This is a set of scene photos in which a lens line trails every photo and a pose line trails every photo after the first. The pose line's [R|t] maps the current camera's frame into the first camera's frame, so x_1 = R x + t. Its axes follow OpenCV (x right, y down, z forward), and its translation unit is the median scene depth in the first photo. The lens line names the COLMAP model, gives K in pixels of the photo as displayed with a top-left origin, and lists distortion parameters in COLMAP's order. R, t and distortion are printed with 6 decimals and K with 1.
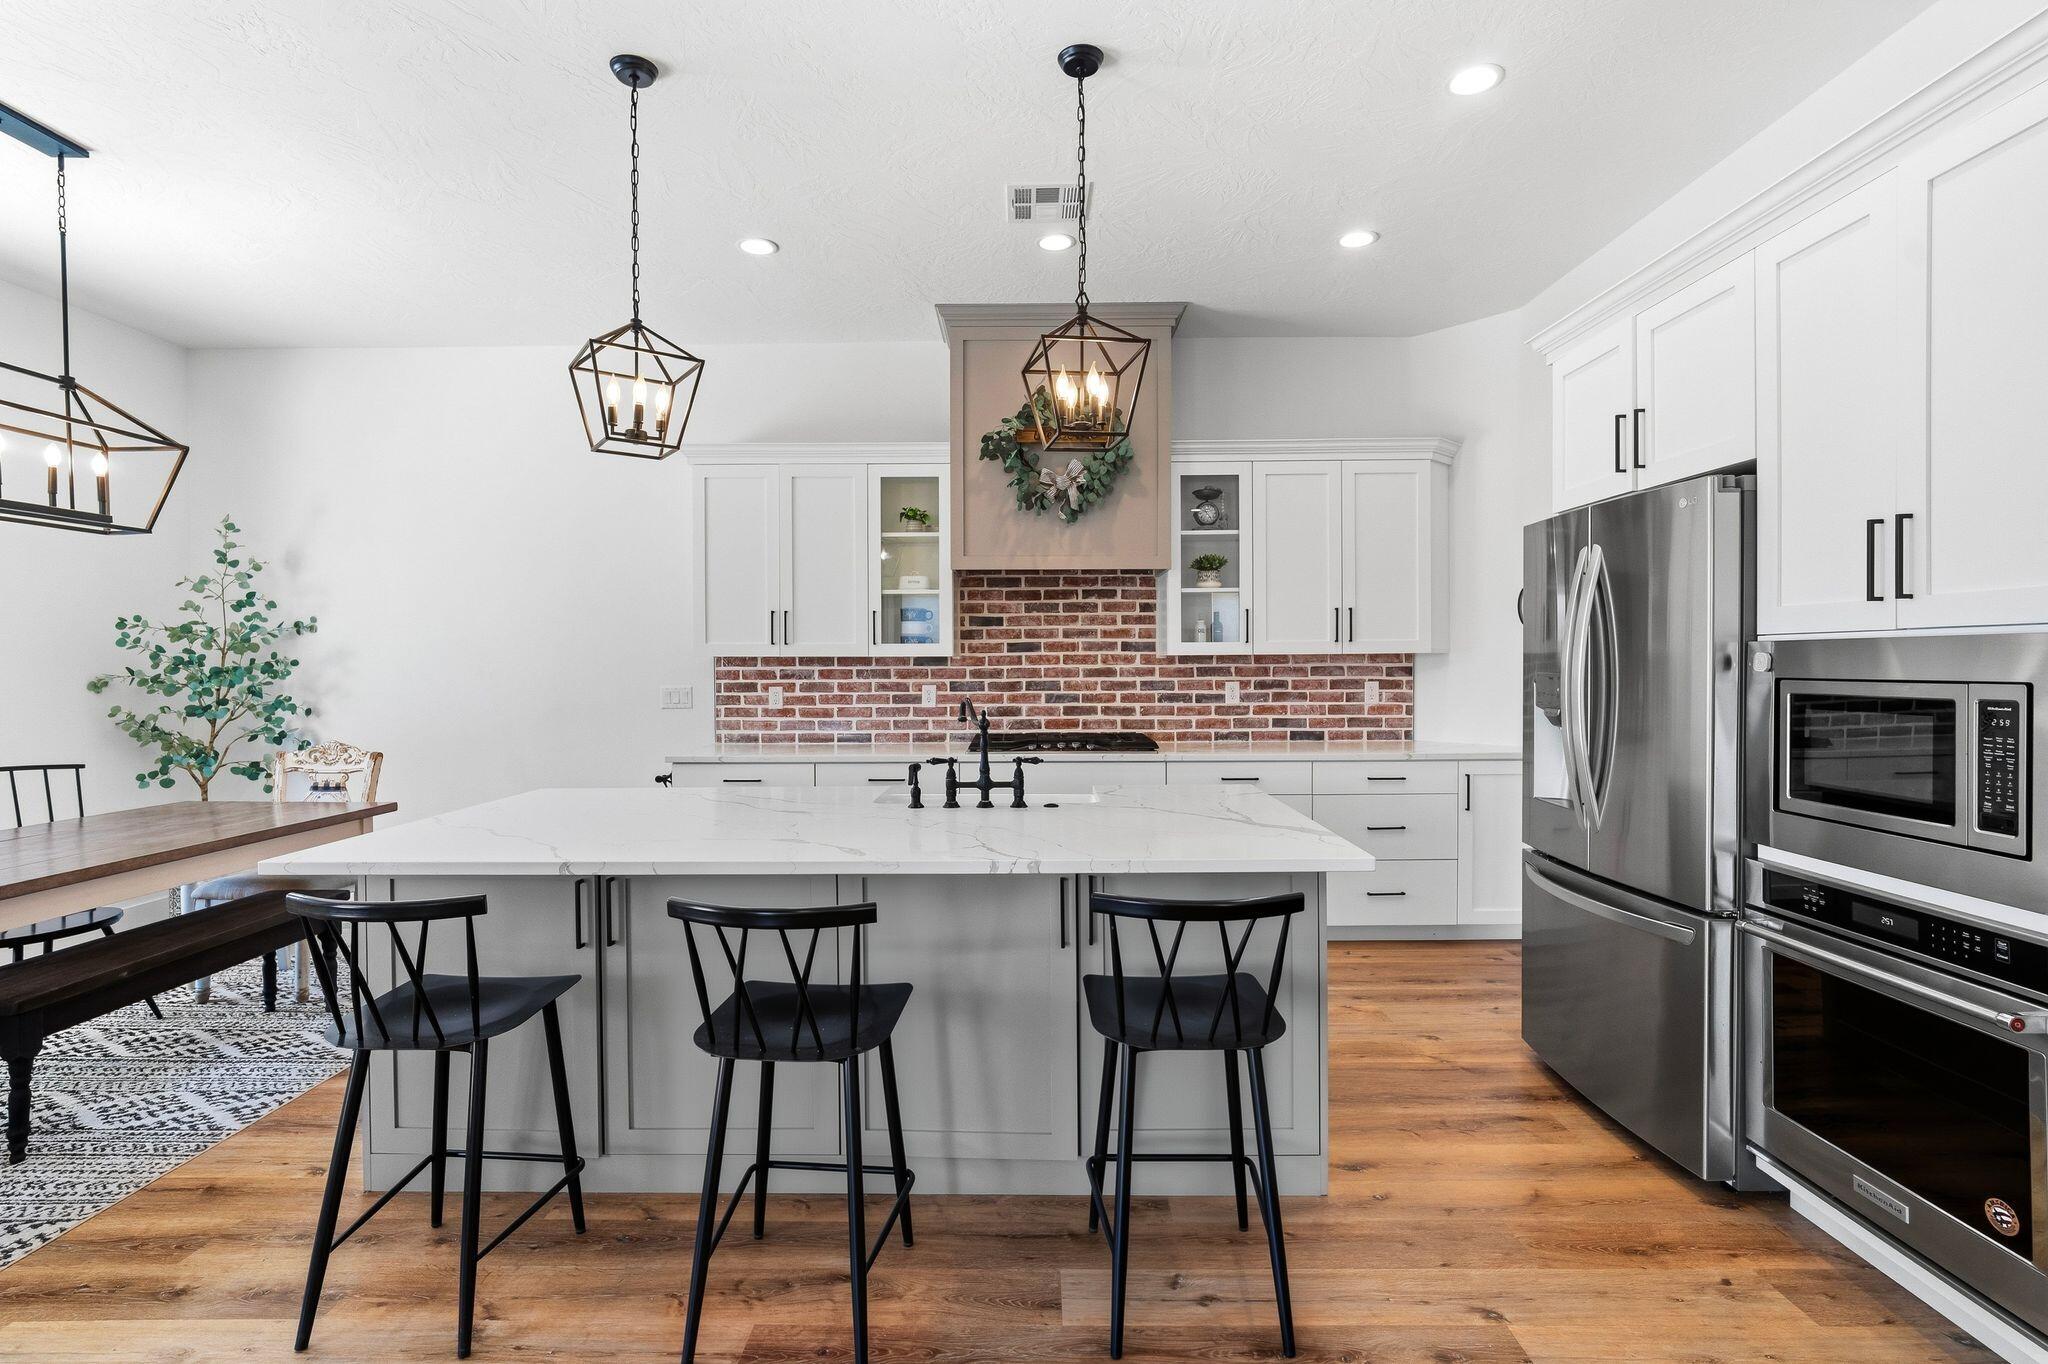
lens RADIAL K [[967.8, 0, 1032.5], [0, 967.8, 676.6], [0, 0, 1]] dist [-0.017685, 0.000185]
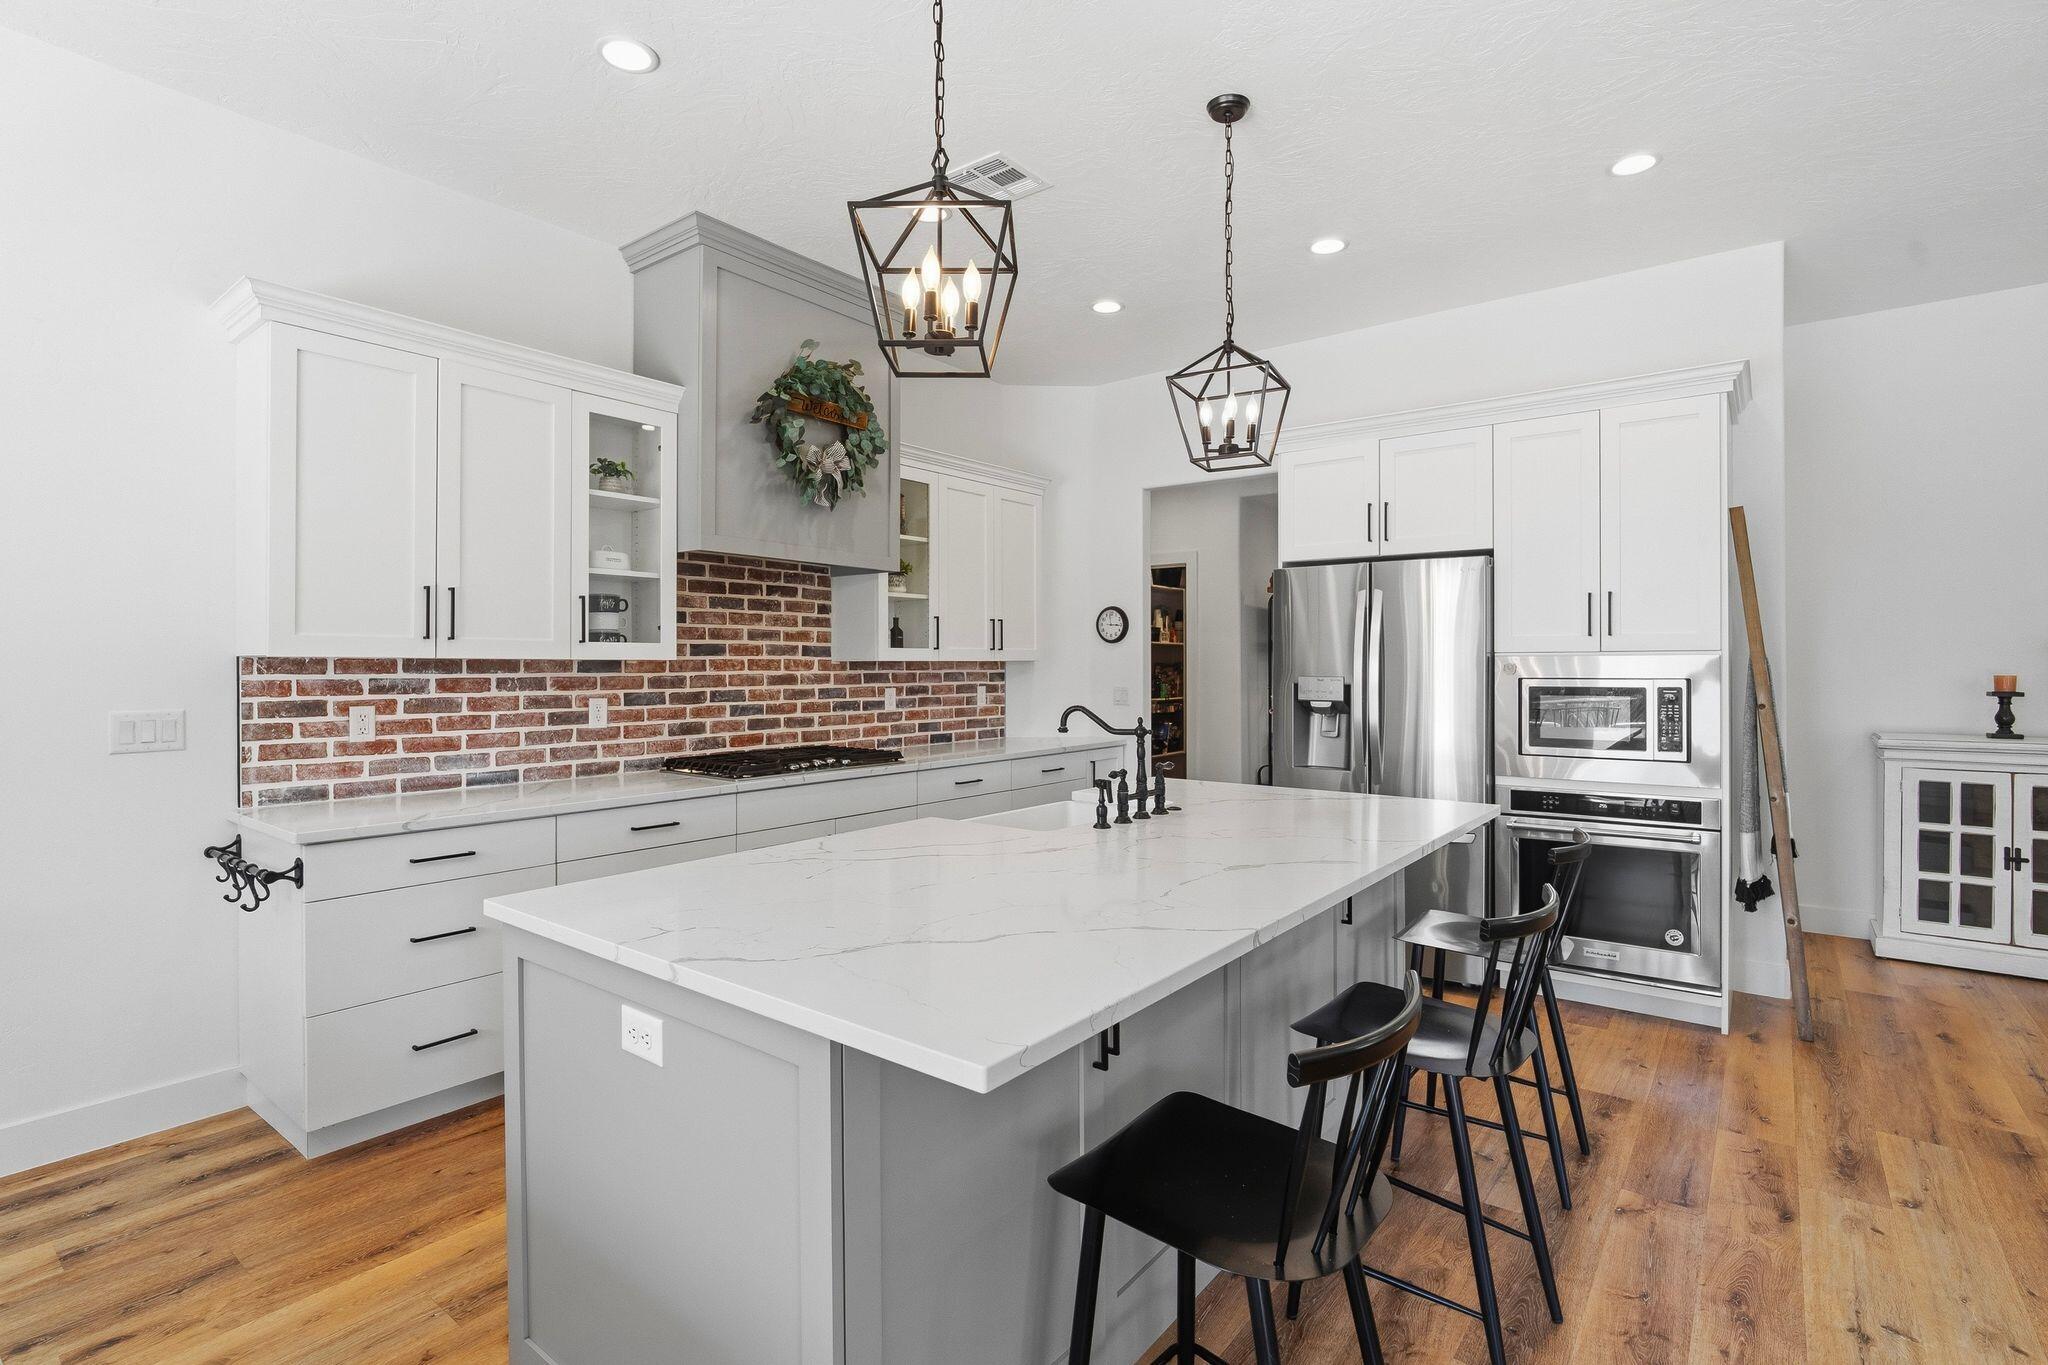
lens RADIAL K [[967.8, 0, 1030.5], [0, 967.8, 672.9], [0, 0, 1]] dist [-0.017685, 0.000185]
pose [[0.603641, -0.001556, 0.797255, -0.499049], [0.010463, 0.999927, -0.005971, -0.002876], [-0.797188, 0.011946, 0.603613, 0.284488]]
